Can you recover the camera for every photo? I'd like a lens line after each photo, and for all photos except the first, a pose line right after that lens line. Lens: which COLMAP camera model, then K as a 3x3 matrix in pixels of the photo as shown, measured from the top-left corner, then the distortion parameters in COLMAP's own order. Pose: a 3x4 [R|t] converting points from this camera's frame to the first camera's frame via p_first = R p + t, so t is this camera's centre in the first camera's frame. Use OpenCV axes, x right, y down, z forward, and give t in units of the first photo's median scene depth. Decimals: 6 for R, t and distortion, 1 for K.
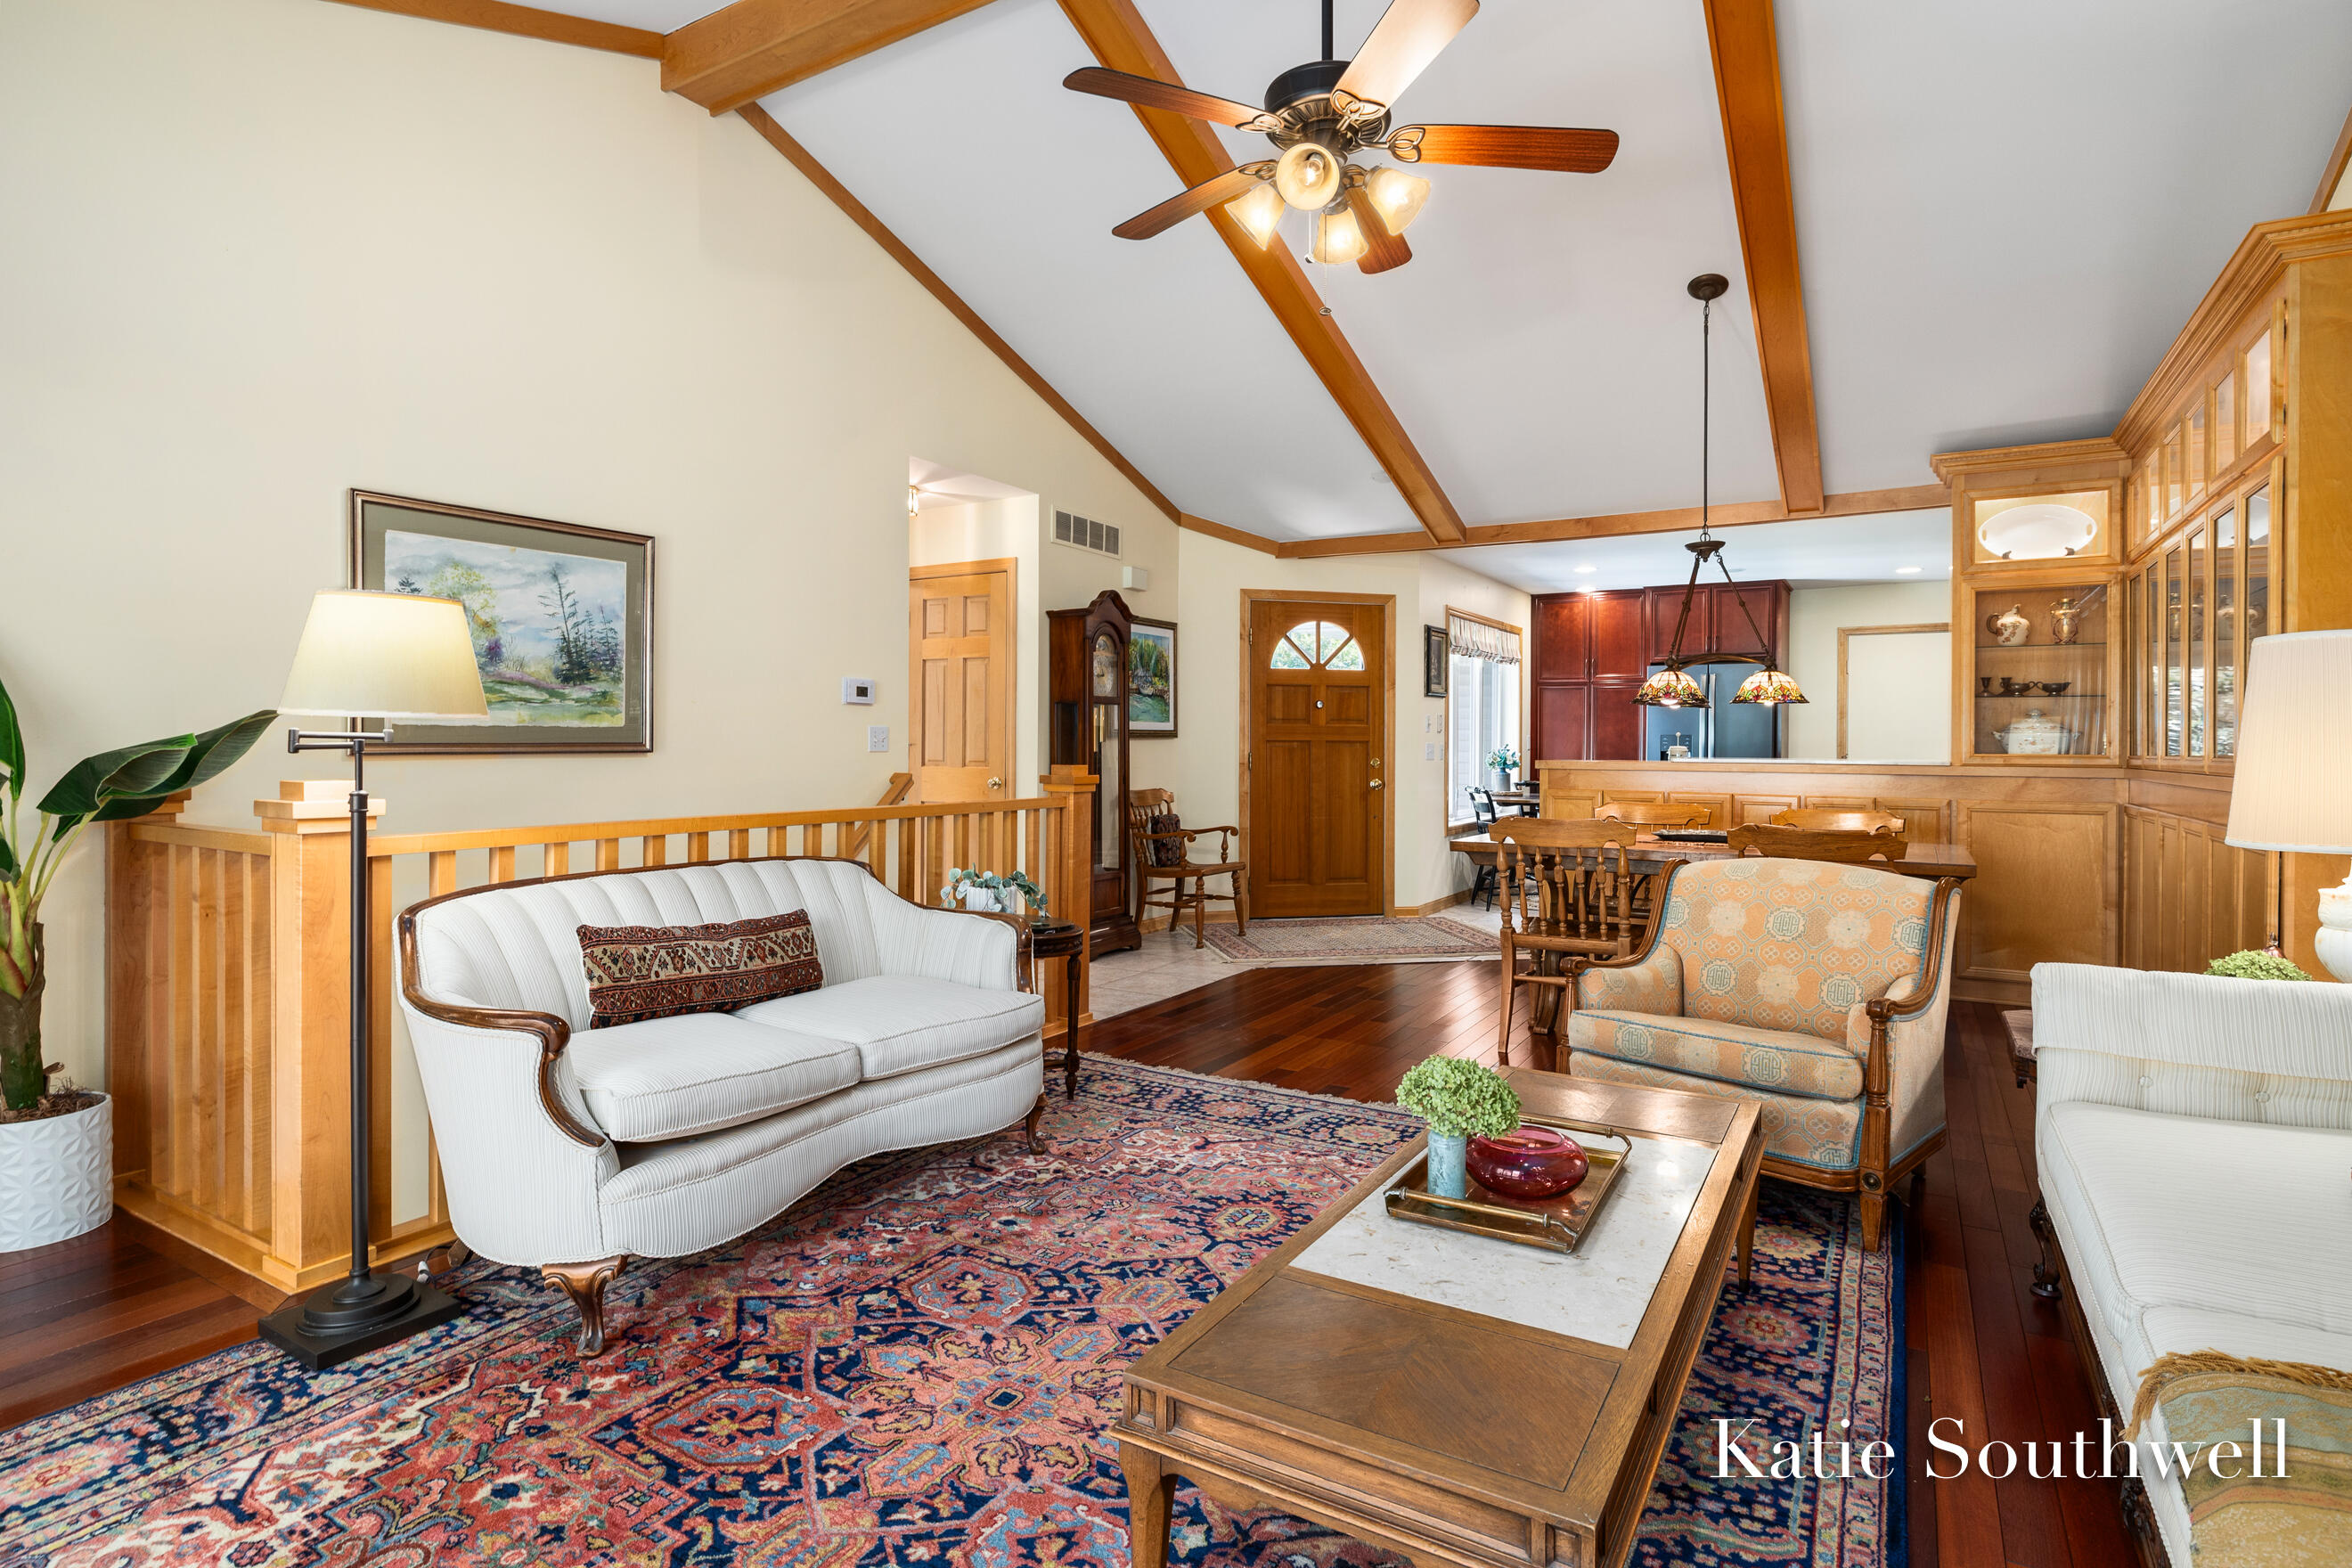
lens RADIAL K [[1182.3, 0, 1210.6], [0, 1182.3, 747.0], [0, 0, 1]] dist [-0.005372, 0.001579]
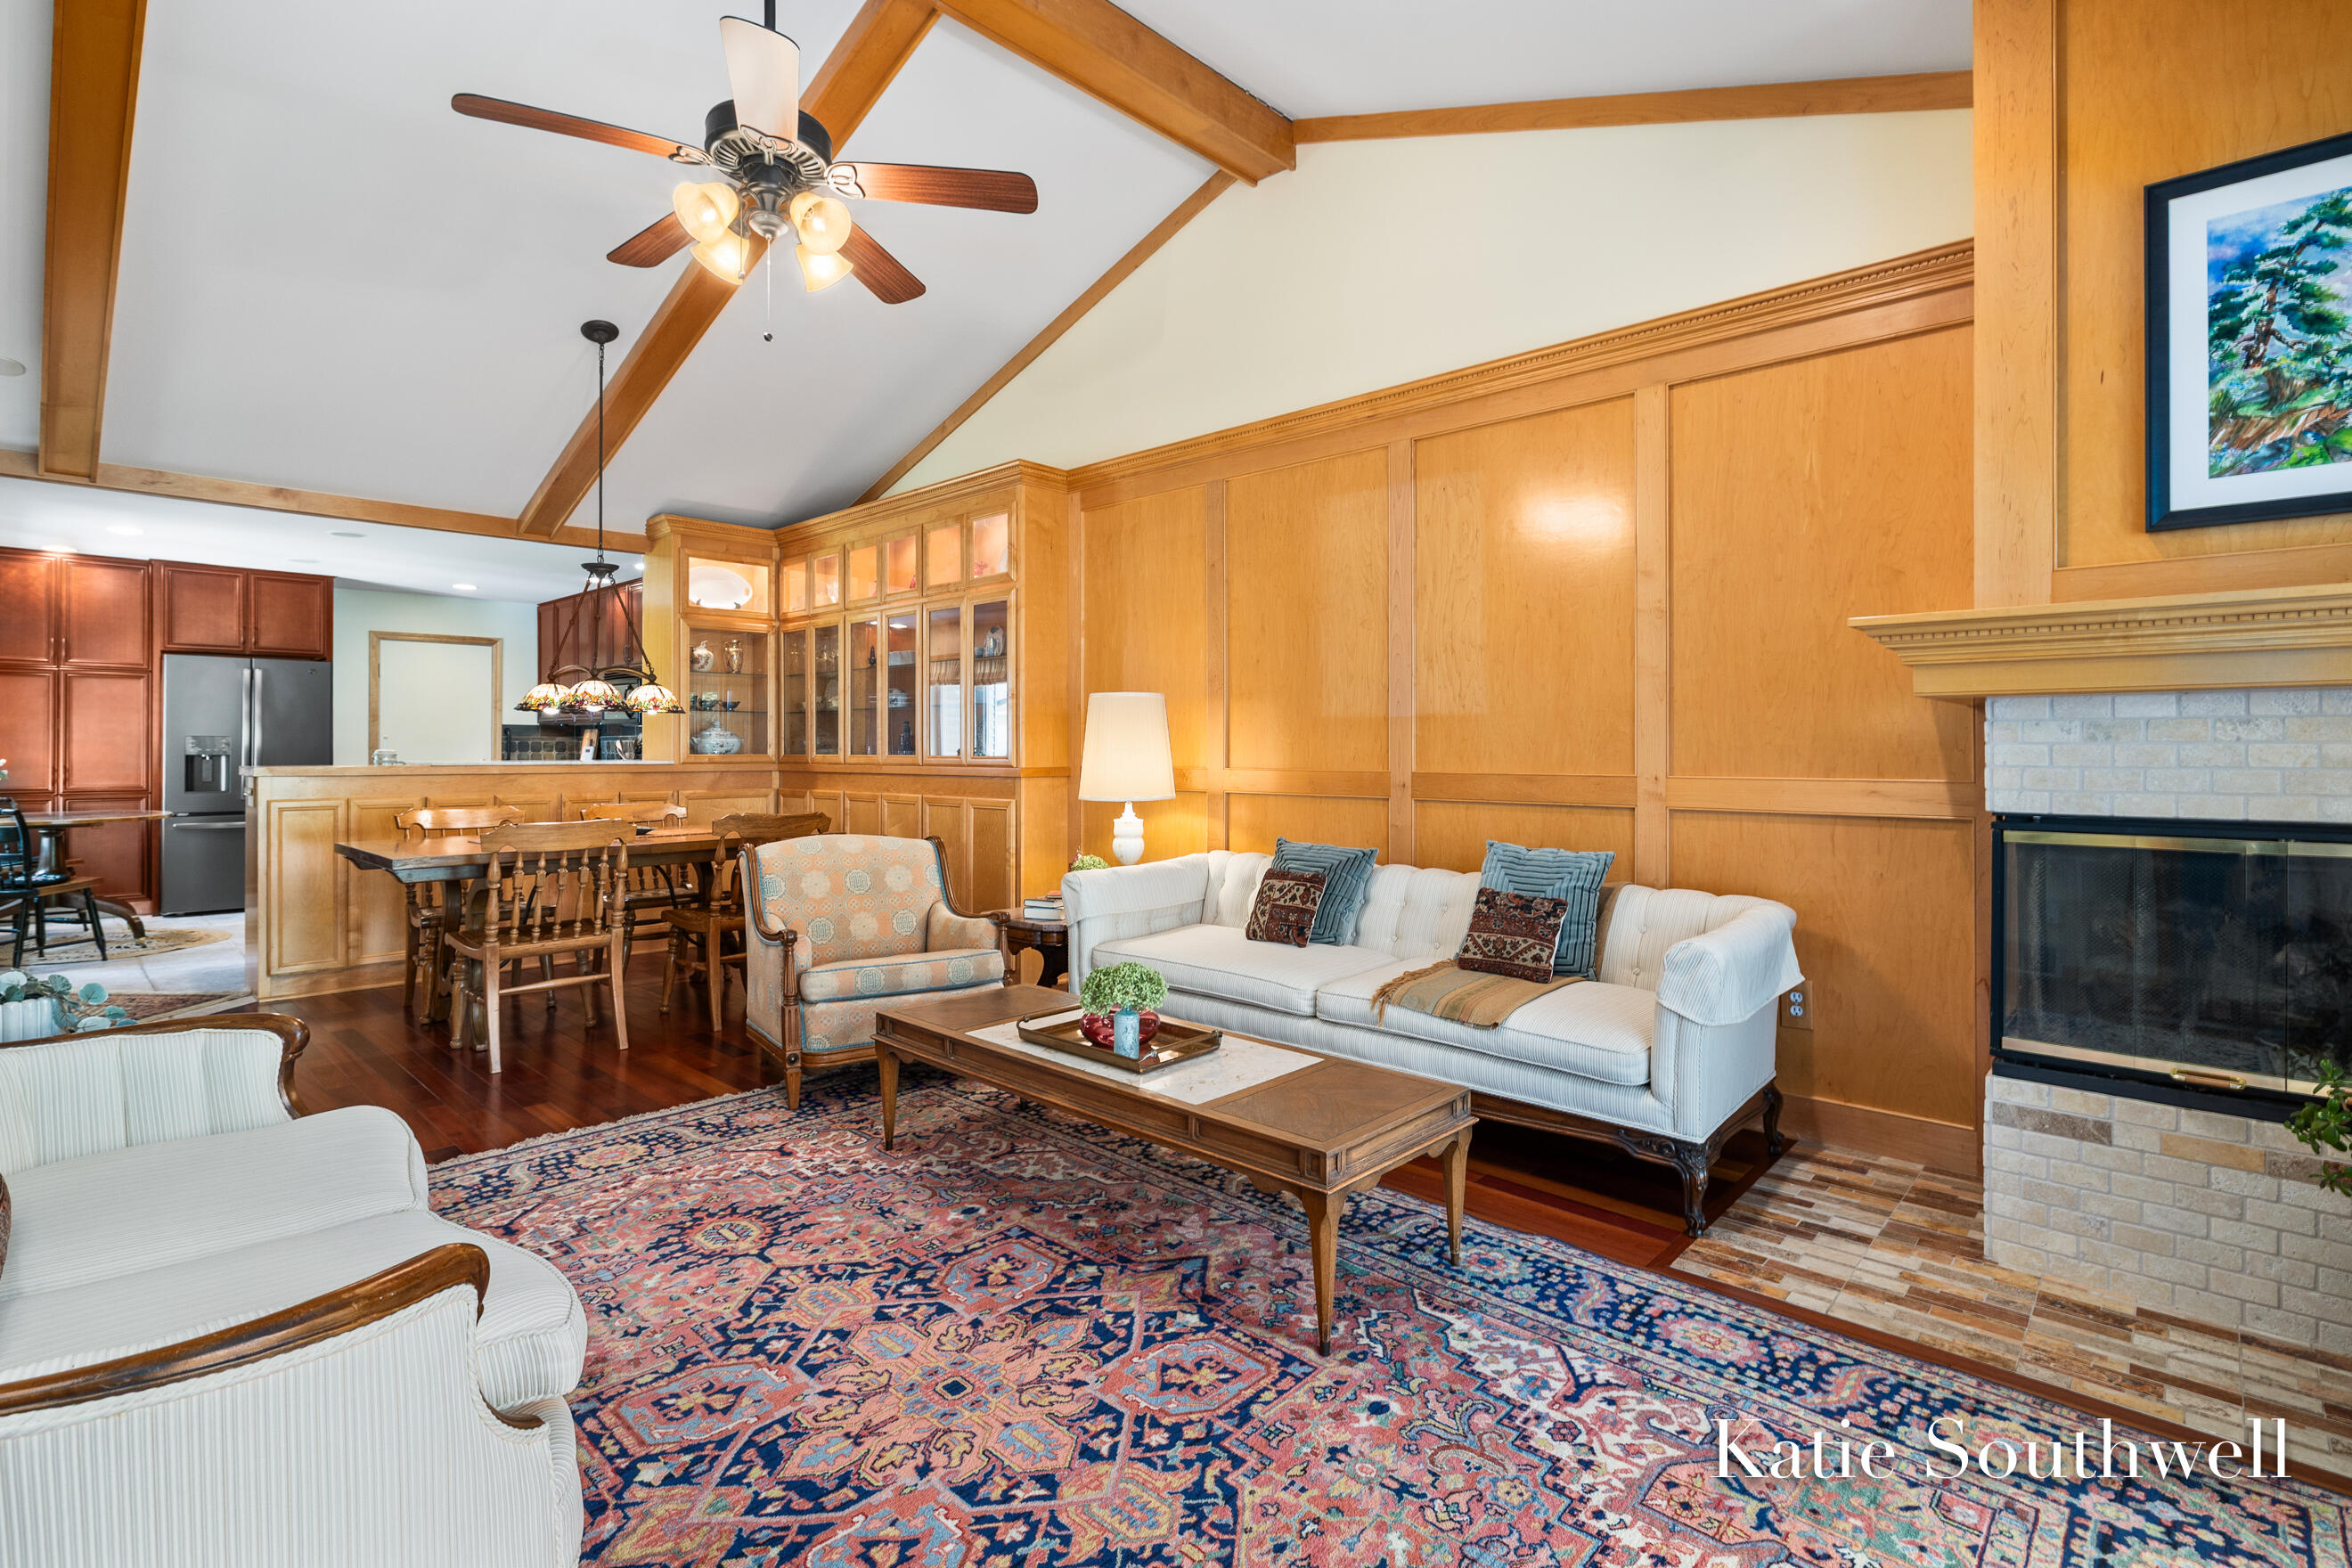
lens RADIAL K [[1094.0, 0, 1164.1], [0, 1094.0, 758.7], [0, 0, 1]] dist [-0.007893, 0.000934]
pose [[0.232722, -0.013715, 0.972447, -0.696659], [0.003005, 0.999906, 0.013383, -0.006944], [-0.972539, -0.000193, 0.232741, 0.396420]]
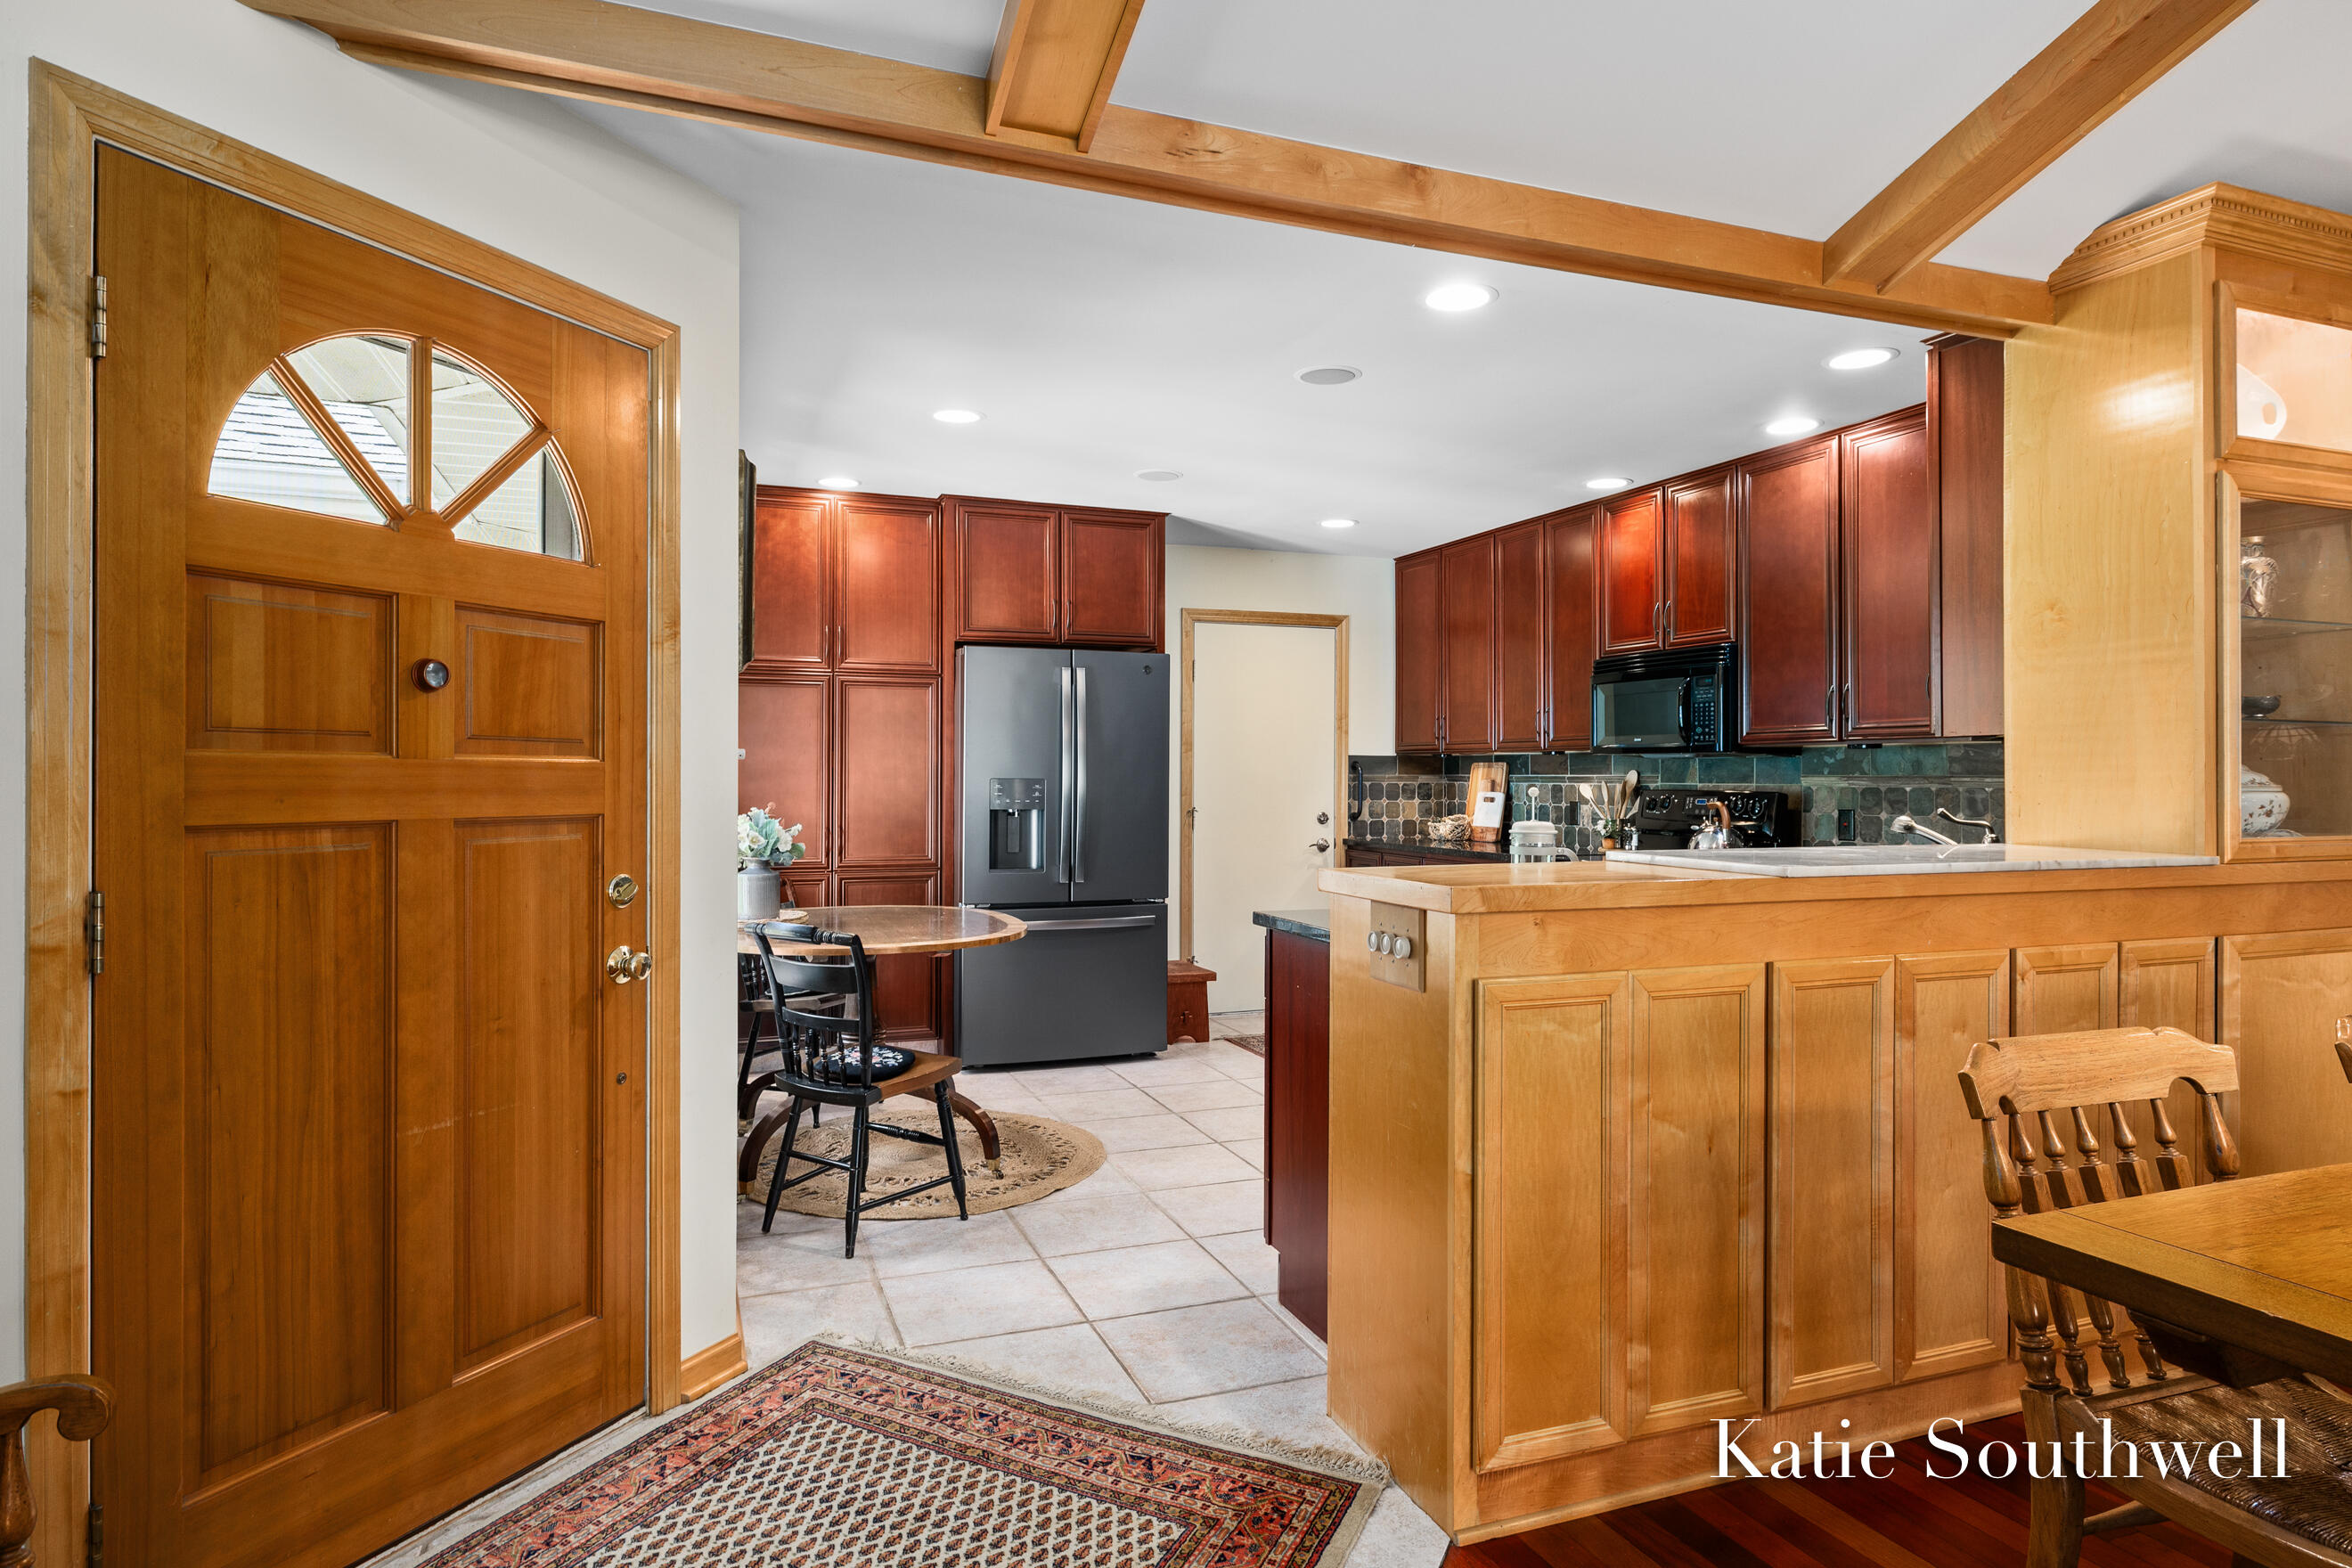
lens RADIAL K [[1302.3, 0, 1182.8], [0, 1302.3, 784.0], [0, 0, 1]] dist [-0.007092, -0.000304]
pose [[0.626414, -0.007327, 0.779456, -0.056882], [0.002694, 0.999970, 0.007235, -0.036642], [-0.779486, -0.002432, 0.626415, 1.785765]]
